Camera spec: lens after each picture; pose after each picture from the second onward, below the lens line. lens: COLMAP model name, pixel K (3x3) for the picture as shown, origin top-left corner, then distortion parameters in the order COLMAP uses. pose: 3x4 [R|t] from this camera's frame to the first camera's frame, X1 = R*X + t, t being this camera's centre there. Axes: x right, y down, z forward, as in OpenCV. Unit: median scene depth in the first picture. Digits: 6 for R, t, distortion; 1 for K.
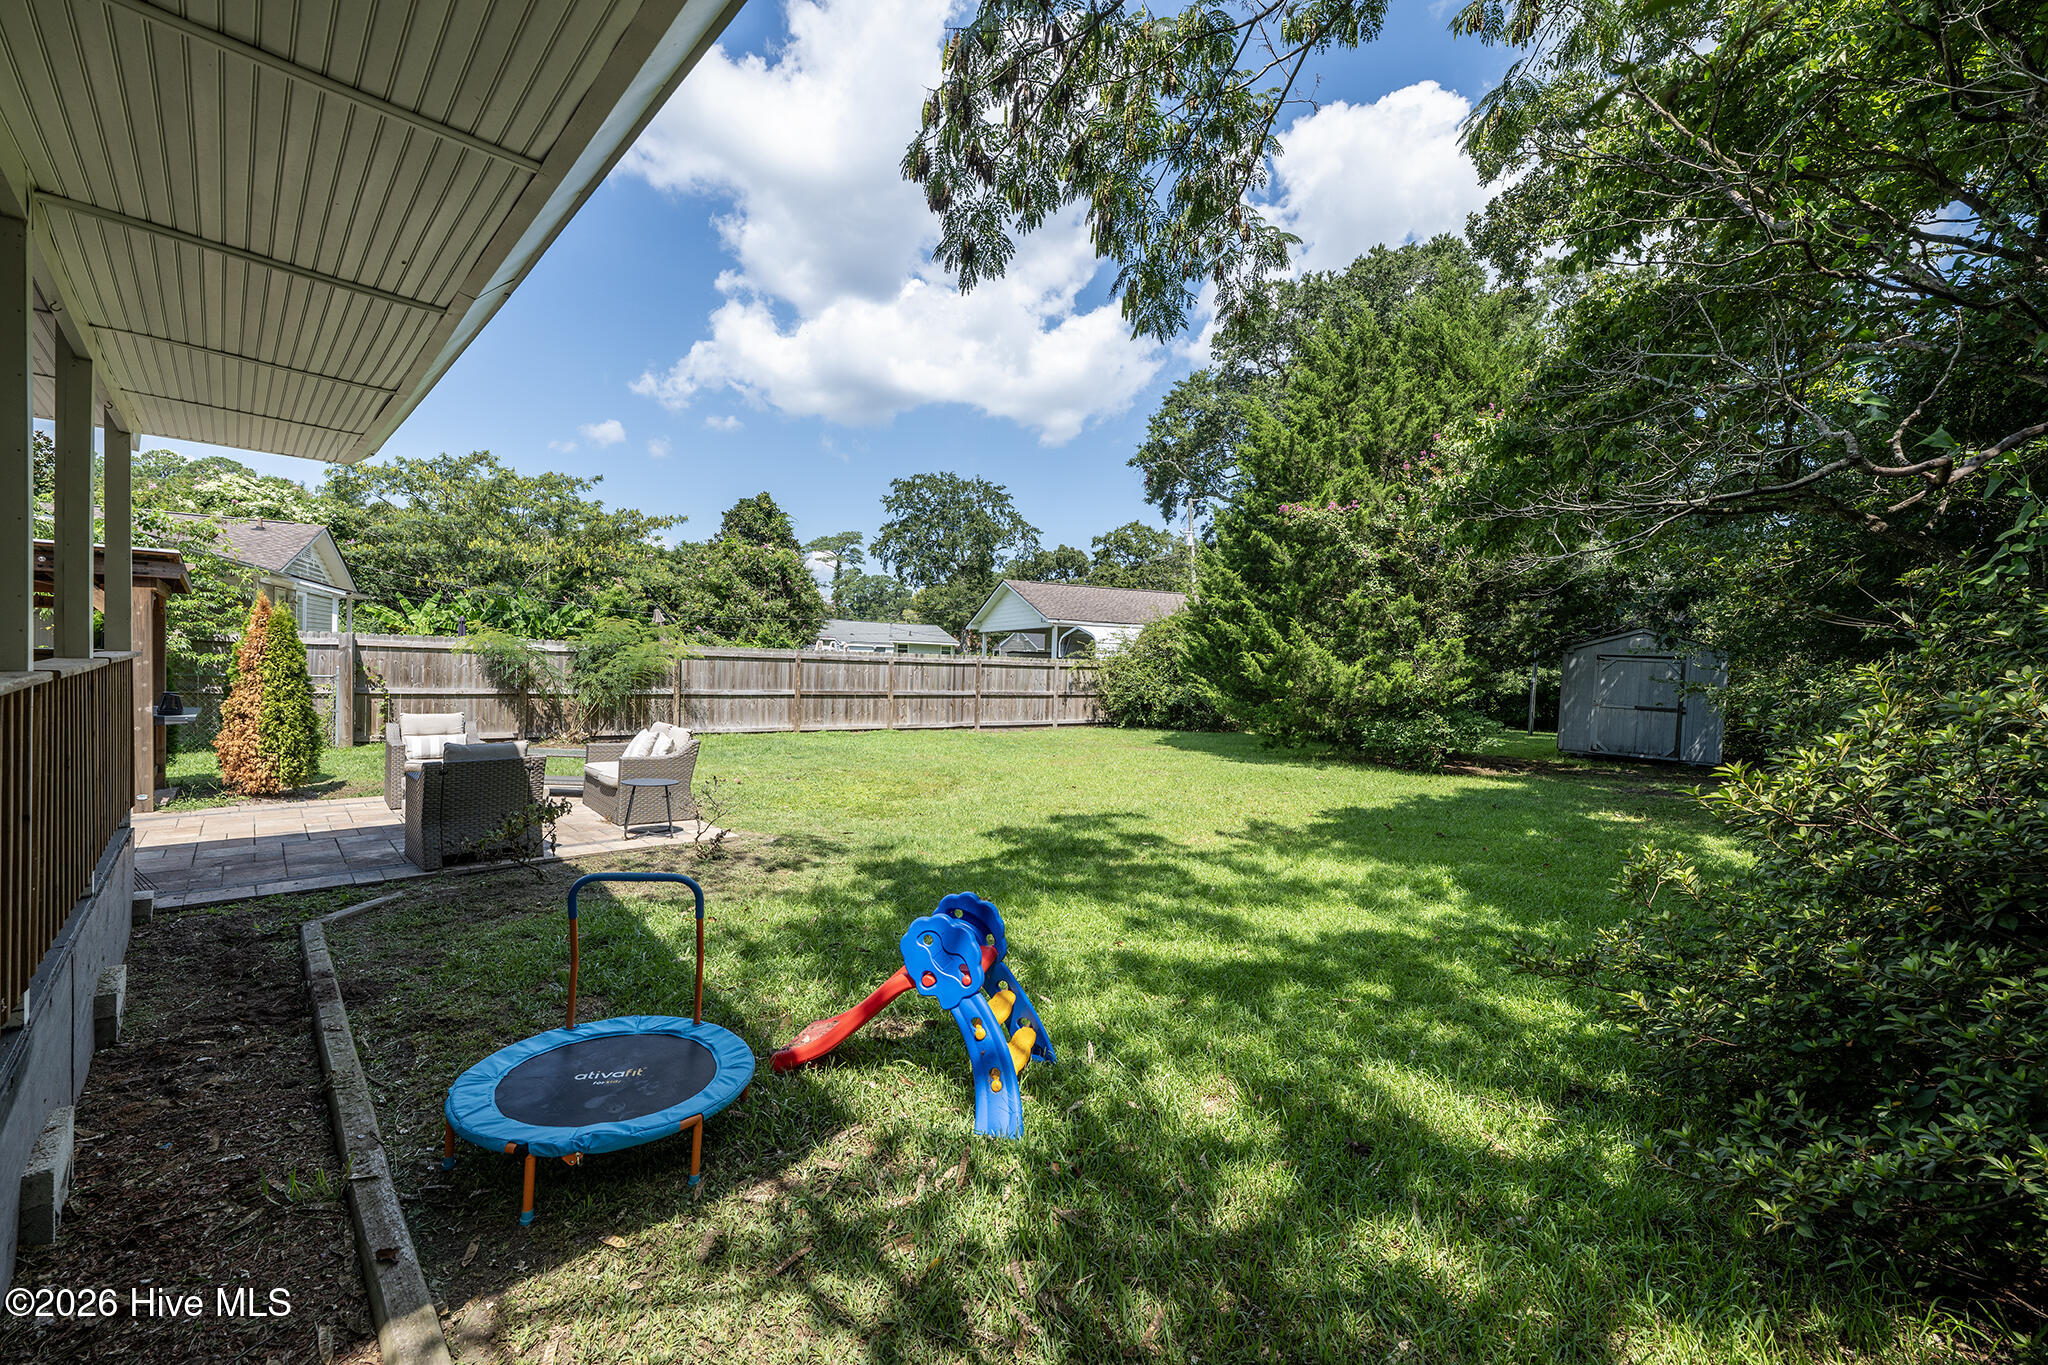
lens RADIAL K [[789.8, 0, 1024.0], [0, 789.8, 682.5], [0, 0, 1]] dist [-0.001545, -0.000066]
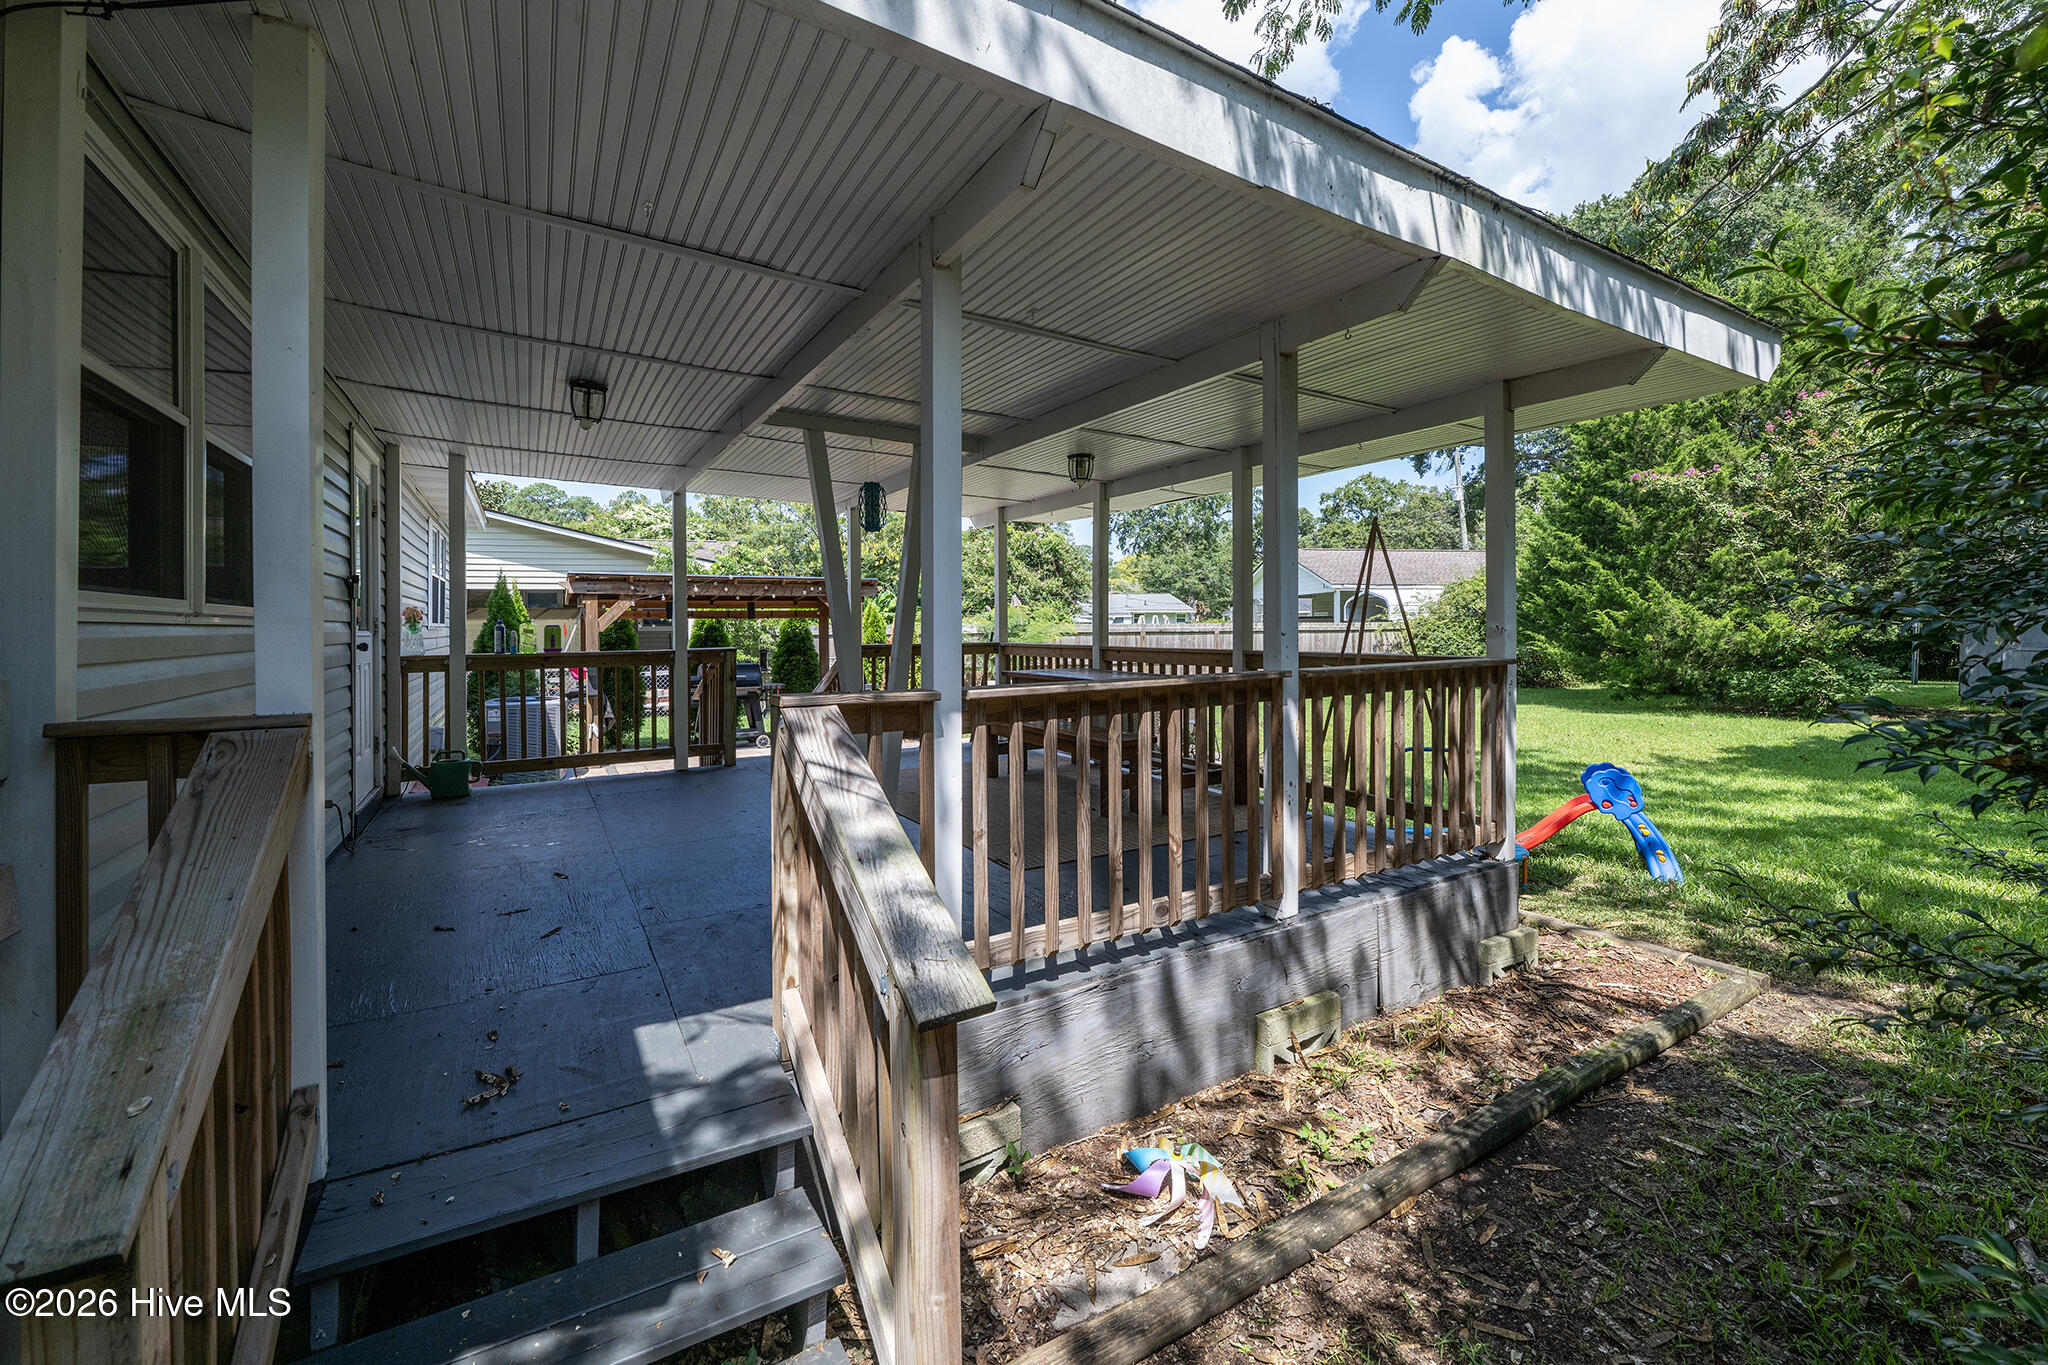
lens RADIAL K [[816.9, 0, 1015.0], [0, 816.9, 628.9], [0, 0, 1]] dist [0.002726, 0.000137]
pose [[0.970171, -0.039214, -0.239228, -0.223580], [0.032670, 0.998977, -0.031260, -0.003792], [0.240209, 0.022512, 0.970460, -0.274182]]
